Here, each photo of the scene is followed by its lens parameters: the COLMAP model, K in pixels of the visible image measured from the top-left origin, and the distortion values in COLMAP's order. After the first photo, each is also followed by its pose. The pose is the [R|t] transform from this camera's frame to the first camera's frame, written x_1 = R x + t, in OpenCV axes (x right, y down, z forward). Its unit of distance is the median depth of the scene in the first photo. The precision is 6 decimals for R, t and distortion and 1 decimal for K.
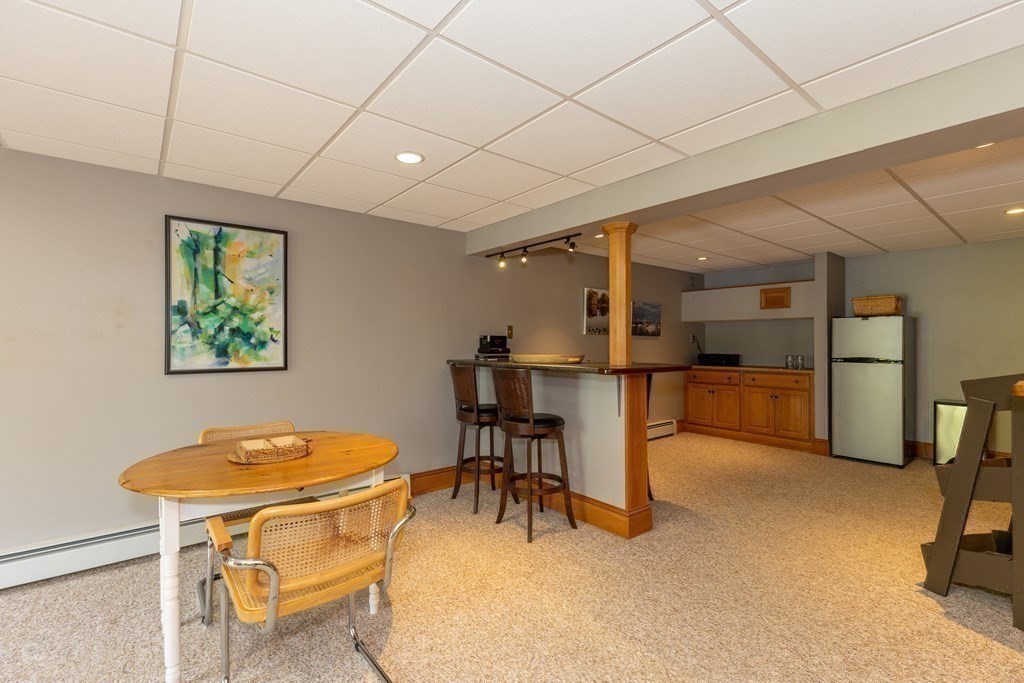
lens RADIAL K [[466.5, 0, 512.9], [0, 466.5, 342.5], [0, 0, 1]] dist [0.000704, 0.000025]
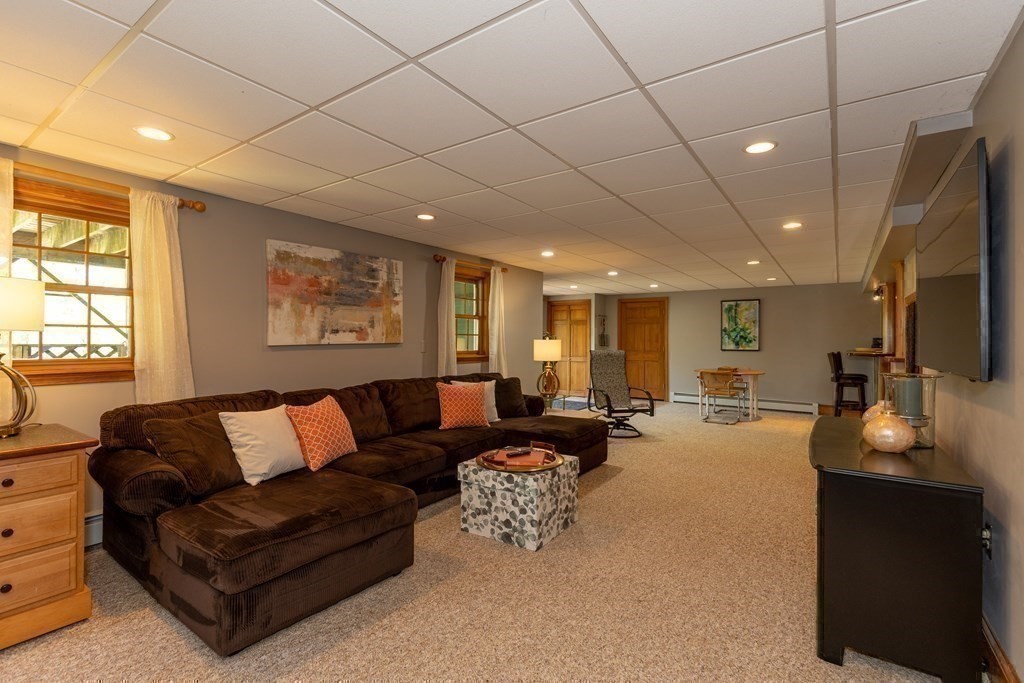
lens RADIAL K [[466.5, 0, 513.1], [0, 466.5, 339.2], [0, 0, 1]] dist [0.000704, 0.000025]
pose [[0.268482, 0.002166, -0.963282, 1.824529], [-0.004971, 0.999987, 0.000863, -0.005433], [0.963272, 0.004556, 0.268489, -1.147362]]
